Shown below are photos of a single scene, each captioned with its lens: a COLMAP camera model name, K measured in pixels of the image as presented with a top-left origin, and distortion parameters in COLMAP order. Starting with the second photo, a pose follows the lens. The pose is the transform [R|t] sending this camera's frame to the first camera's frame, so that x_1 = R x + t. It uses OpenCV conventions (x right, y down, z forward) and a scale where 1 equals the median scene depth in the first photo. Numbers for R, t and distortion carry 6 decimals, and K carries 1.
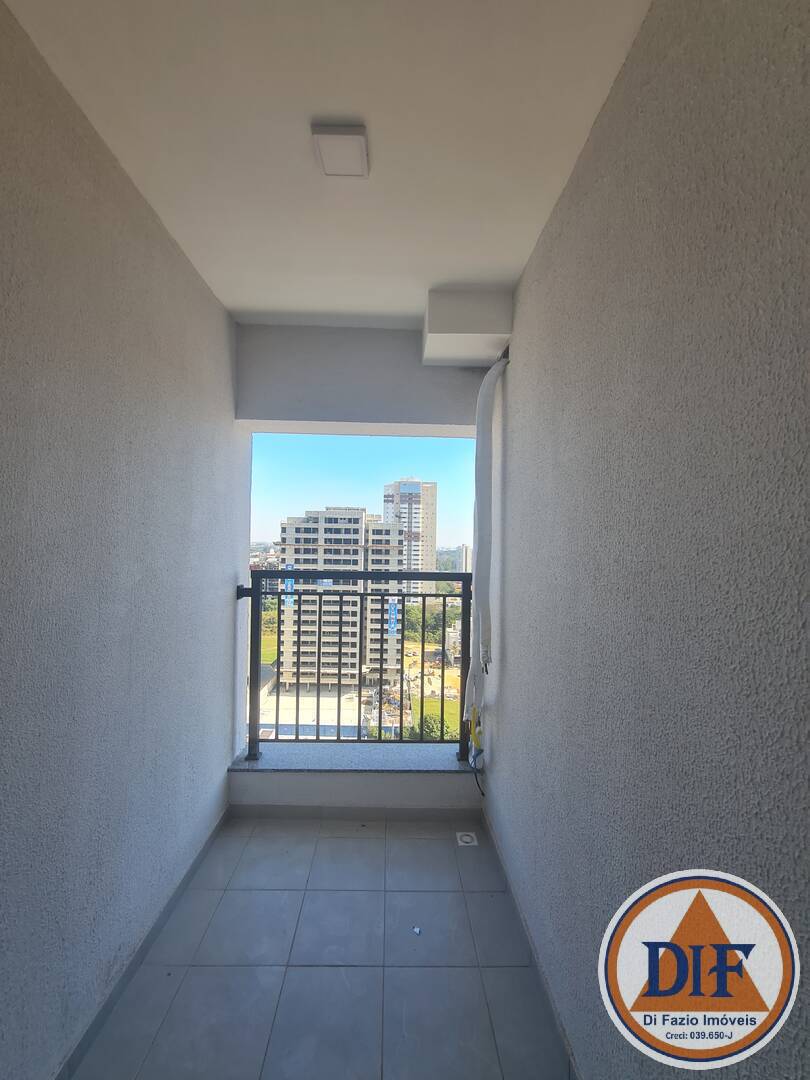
lens RADIAL K [[440.5, 0, 406.9], [0, 440.5, 541.9], [0, 0, 1]] dist [-0.001729, 0.000268]
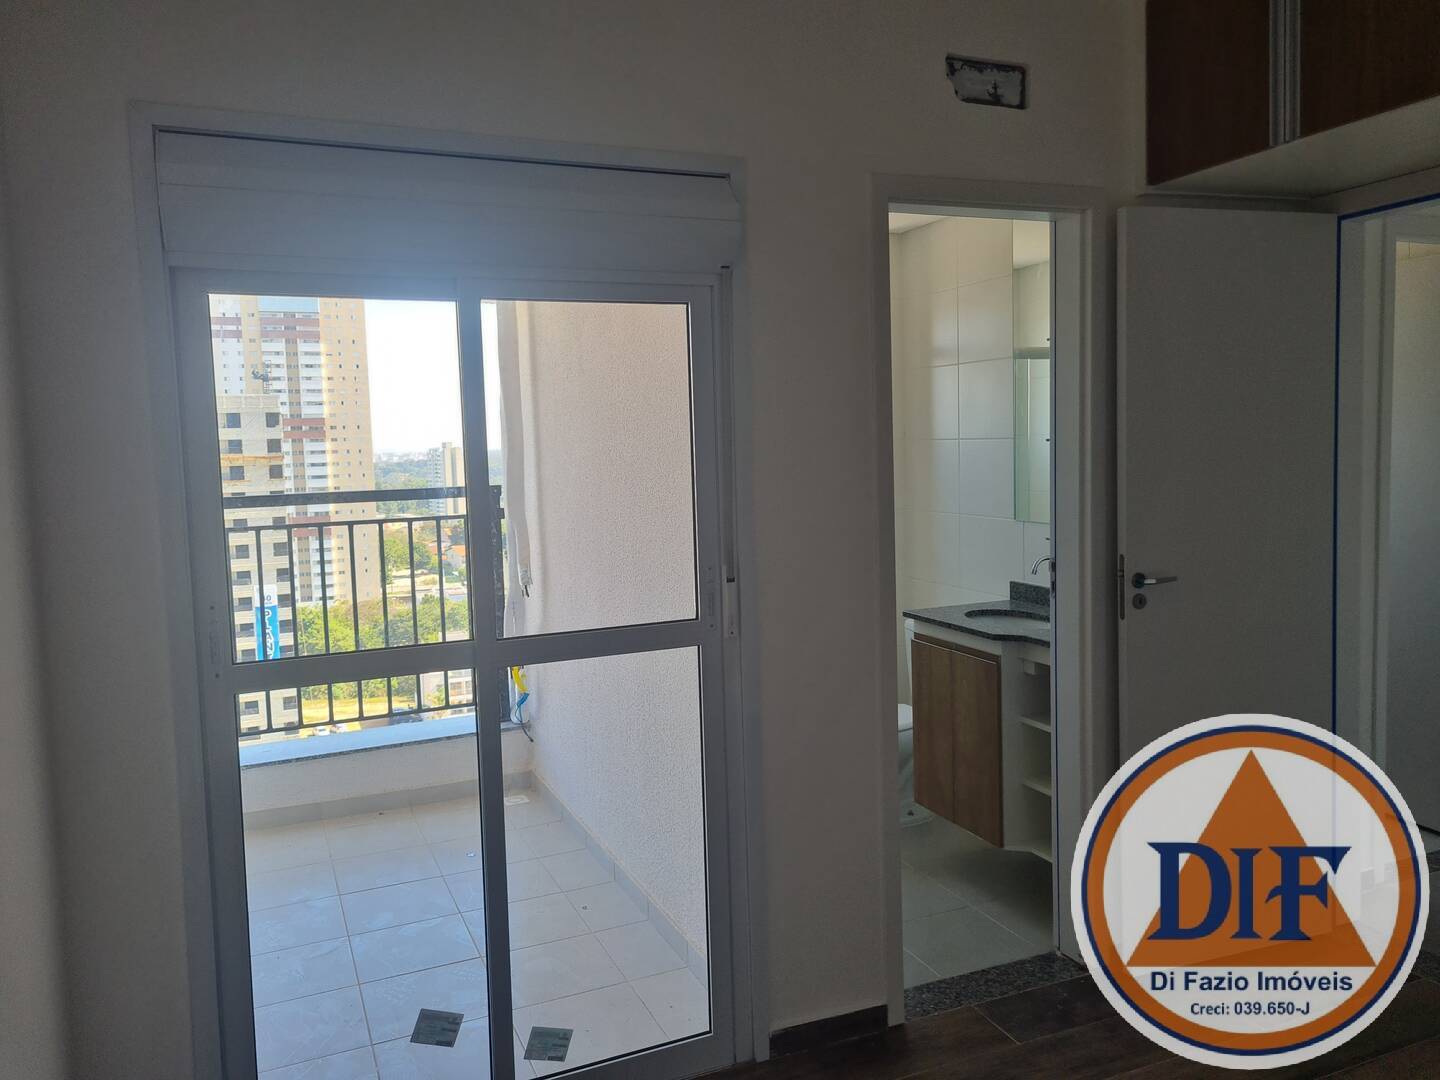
lens RADIAL K [[1074.7, 0, 724.9], [0, 1074.7, 533.2], [0, 0, 1]] dist [-0.002023, 0.000460]
pose [[0.926922, -0.073164, 0.368054, -0.215190], [0.039306, 0.994344, 0.098671, -0.017363], [-0.373191, -0.076994, 0.924554, -1.026627]]
